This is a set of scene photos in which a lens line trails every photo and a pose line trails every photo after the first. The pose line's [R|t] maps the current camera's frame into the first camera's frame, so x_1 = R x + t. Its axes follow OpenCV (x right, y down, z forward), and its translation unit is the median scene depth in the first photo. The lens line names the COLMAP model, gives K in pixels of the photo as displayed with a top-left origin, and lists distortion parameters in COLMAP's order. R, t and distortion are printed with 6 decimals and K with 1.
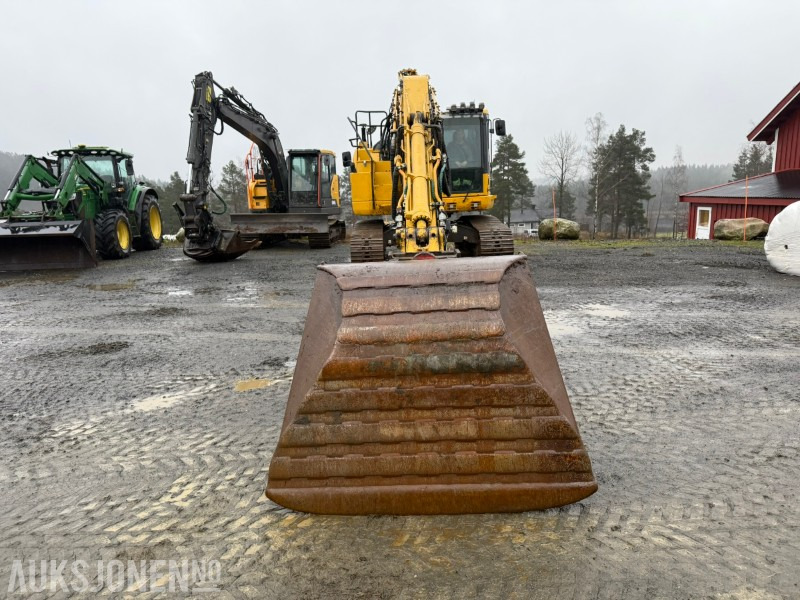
lens RADIAL K [[567.6, 0, 405.3], [0, 567.6, 295.2], [0, 0, 1]] dist [0.046245, -0.047310]
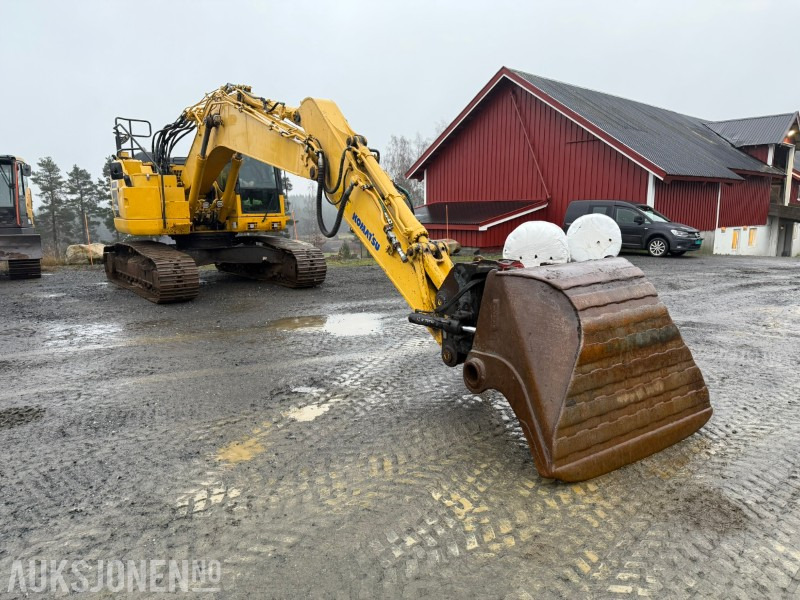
lens RADIAL K [[567.6, 0, 398.9], [0, 567.6, 302.1], [0, 0, 1]] dist [0.046245, -0.047310]
pose [[0.797754, -0.071745, 0.598700, -0.887224], [0.089927, 0.995948, -0.000477, -0.011539], [-0.596240, 0.054220, 0.800973, 0.209760]]
